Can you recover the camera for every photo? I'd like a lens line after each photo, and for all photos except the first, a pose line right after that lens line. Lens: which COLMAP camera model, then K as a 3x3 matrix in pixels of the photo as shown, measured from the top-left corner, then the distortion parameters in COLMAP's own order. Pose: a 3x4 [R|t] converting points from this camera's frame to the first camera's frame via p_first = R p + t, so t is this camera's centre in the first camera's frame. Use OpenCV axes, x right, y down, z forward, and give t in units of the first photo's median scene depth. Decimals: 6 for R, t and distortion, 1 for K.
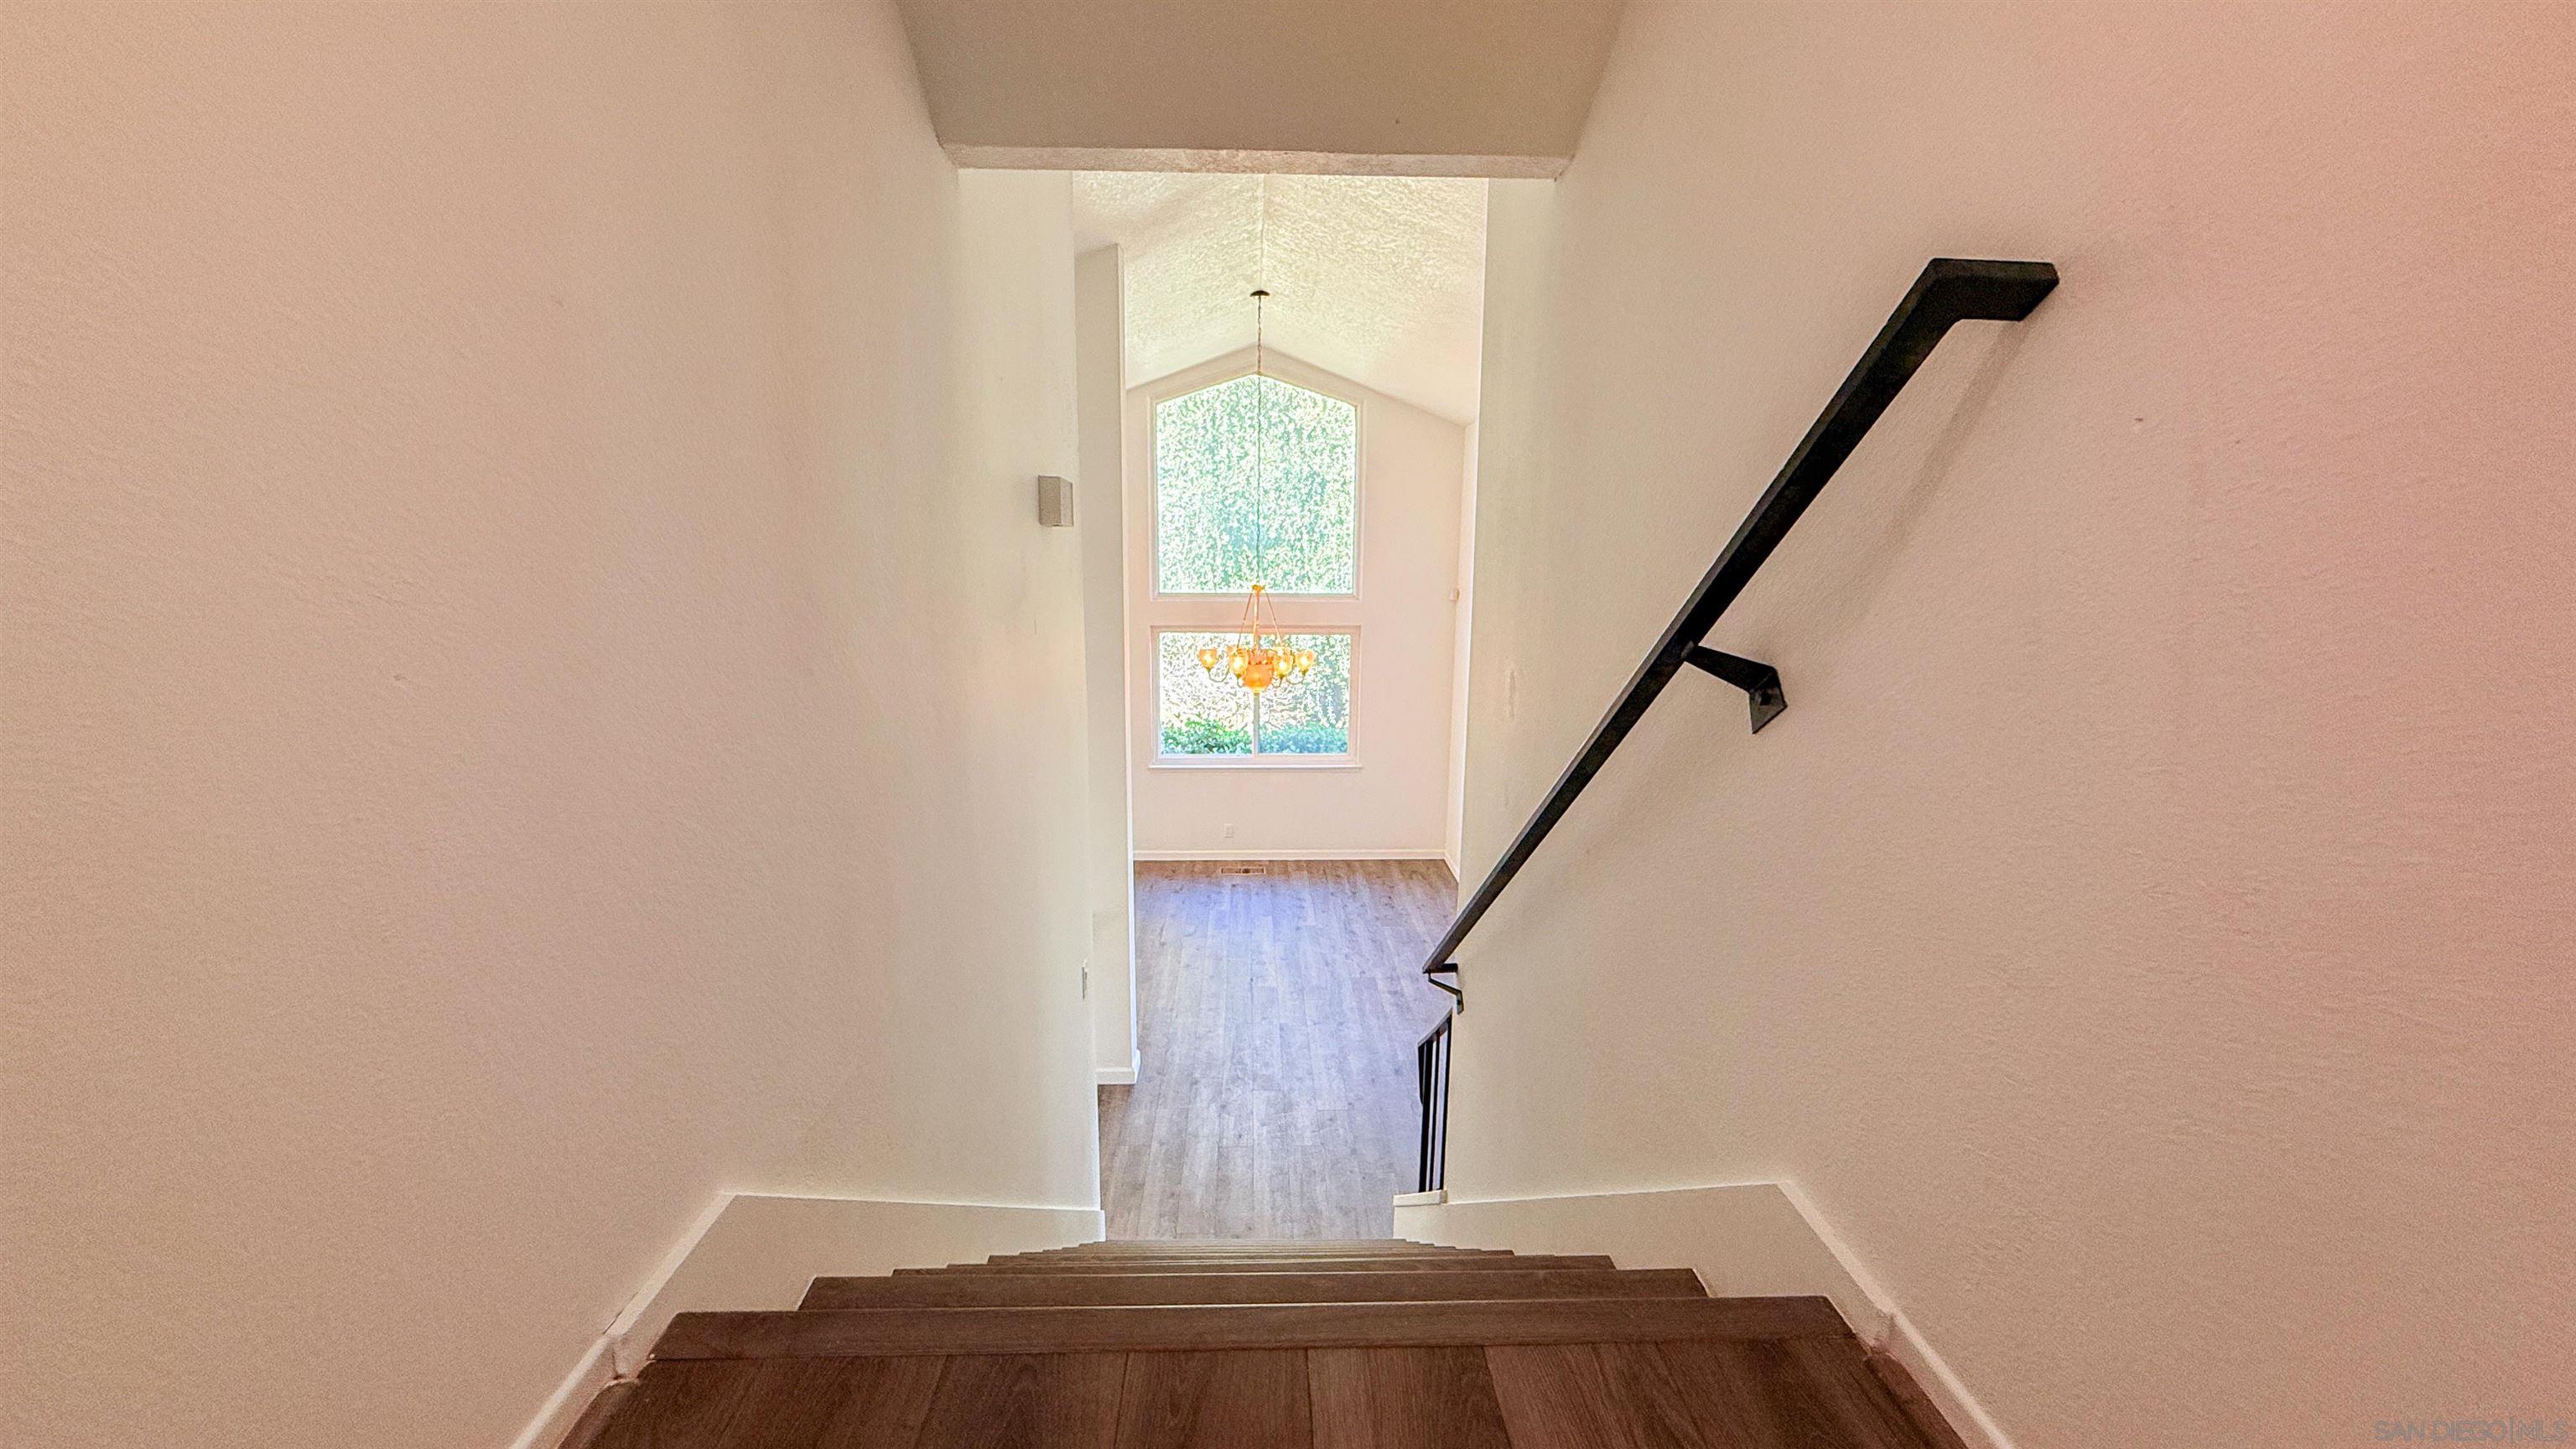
lens RADIAL K [[1023.4, 0, 1278.4], [0, 1023.4, 728.9], [0, 0, 1]] dist [-0.000265, 0.000245]
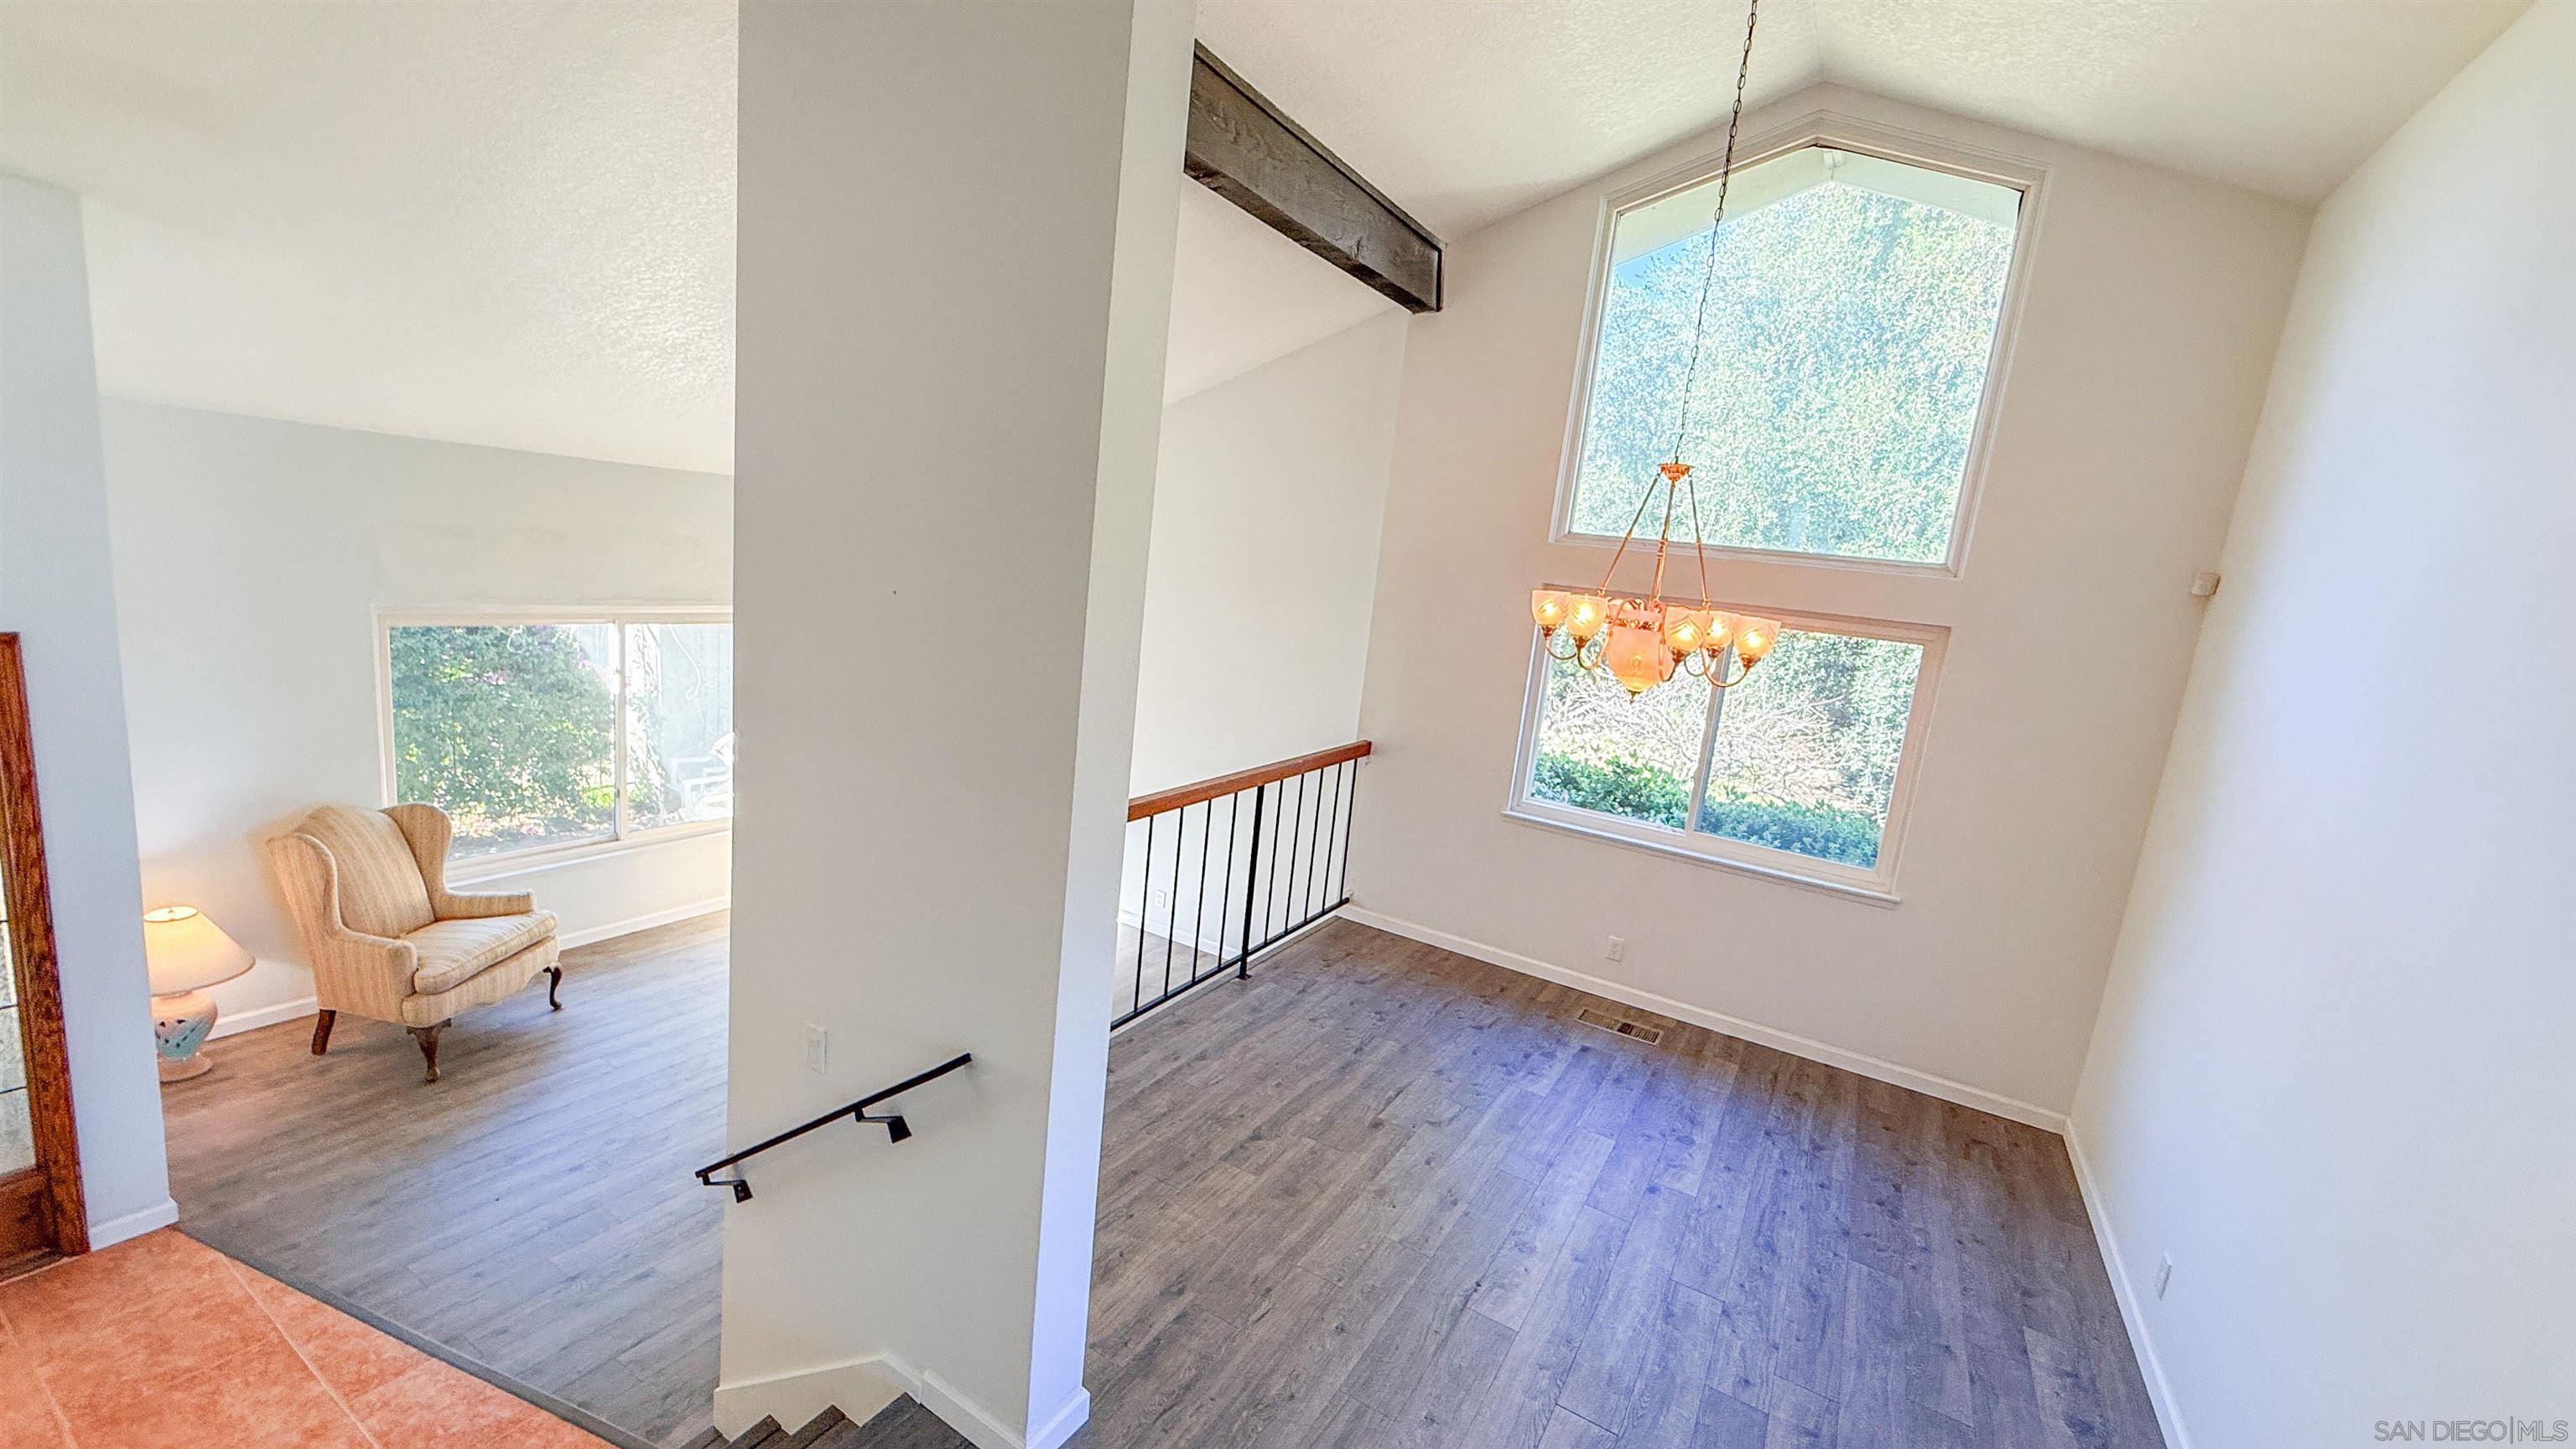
lens RADIAL K [[1023.4, 0, 1278.4], [0, 1023.4, 728.9], [0, 0, 1]] dist [-0.000265, 0.000245]
pose [[0.839638, 0.174181, -0.514460, 0.072277], [-0.196591, 0.980423, 0.011091, 0.007840], [0.506320, 0.091826, 0.857443, 0.413668]]
